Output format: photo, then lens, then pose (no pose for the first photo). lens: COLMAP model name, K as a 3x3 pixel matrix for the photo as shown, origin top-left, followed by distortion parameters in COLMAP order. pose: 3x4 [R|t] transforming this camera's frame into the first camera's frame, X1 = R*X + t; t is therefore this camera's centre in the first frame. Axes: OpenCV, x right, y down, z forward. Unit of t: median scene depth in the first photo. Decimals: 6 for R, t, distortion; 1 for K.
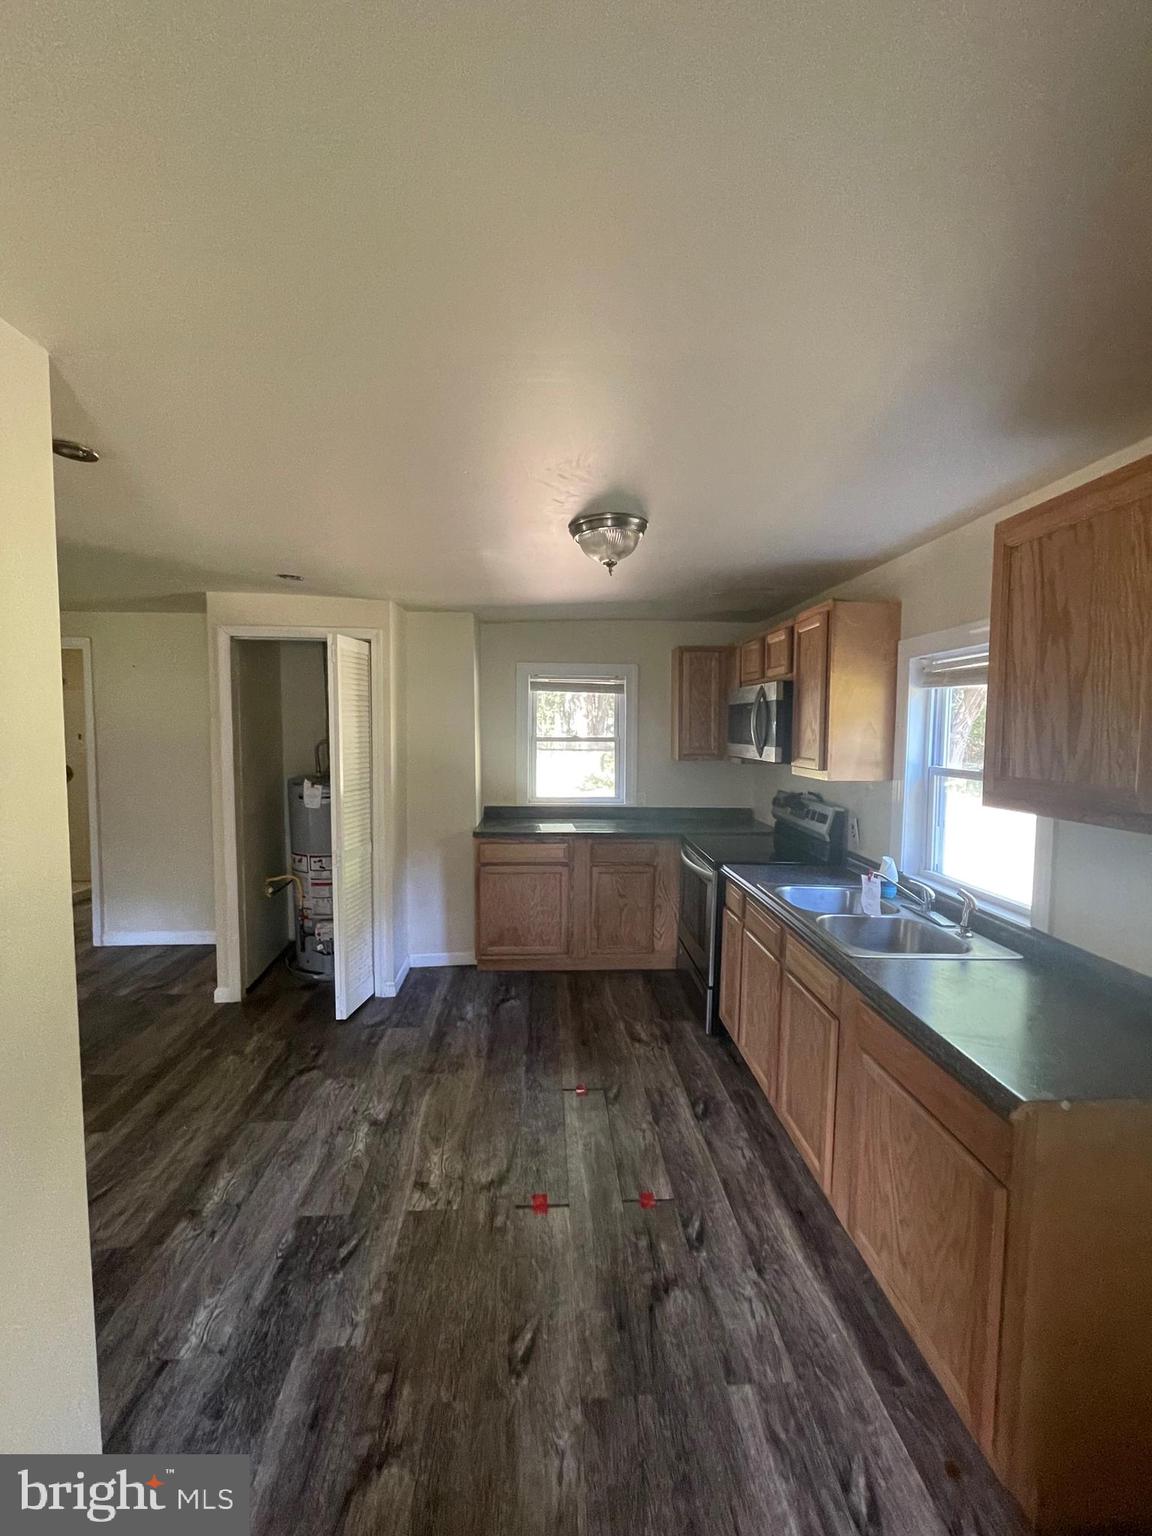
lens RADIAL K [[616.9, 0, 578.6], [0, 616.9, 769.5], [0, 0, 1]] dist [-0.003112, 0.000328]
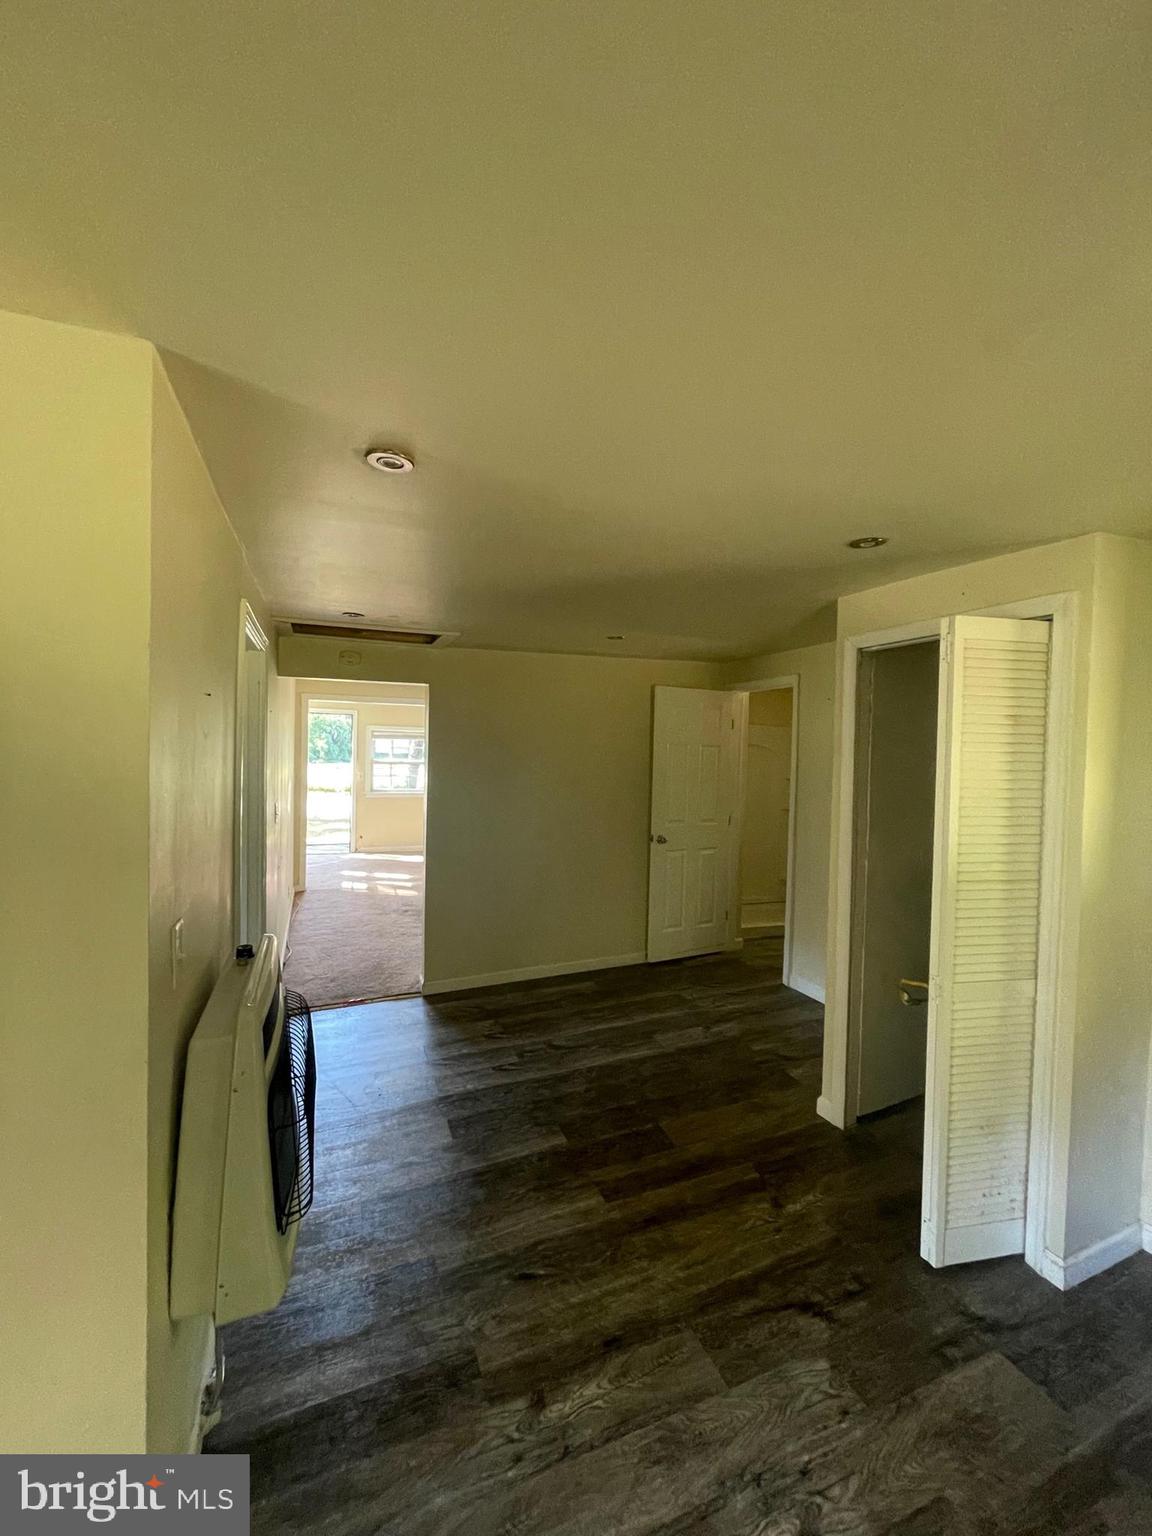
lens RADIAL K [[616.9, 0, 580.7], [0, 616.9, 771.1], [0, 0, 1]] dist [-0.003112, 0.000328]
pose [[0.315042, 0.026779, -0.948700, 0.066423], [-0.079801, 0.996809, 0.001637, -0.045139], [0.945717, 0.075191, 0.316174, 0.517450]]
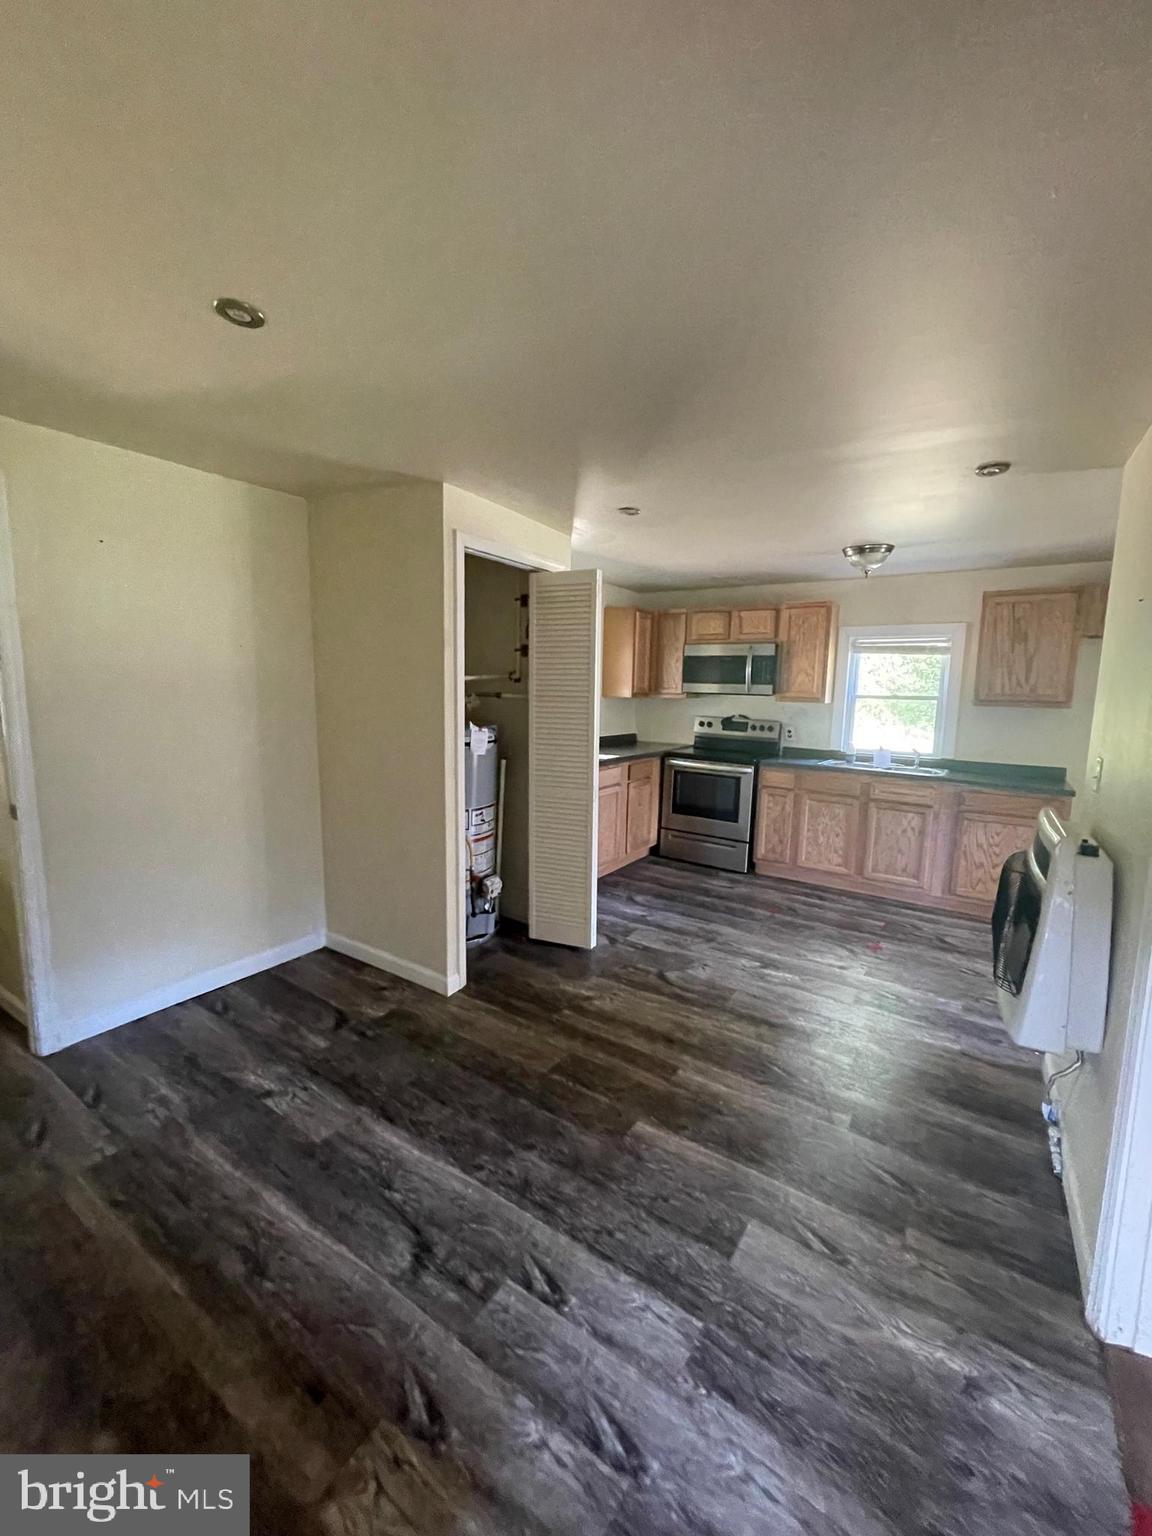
lens RADIAL K [[616.9, 0, 580.0], [0, 616.9, 763.9], [0, 0, 1]] dist [-0.003112, 0.000328]
pose [[0.600978, -0.099199, 0.793086, -1.340373], [0.039677, 0.994747, 0.094357, -0.002683], [-0.798280, -0.025239, 0.601757, 0.447276]]
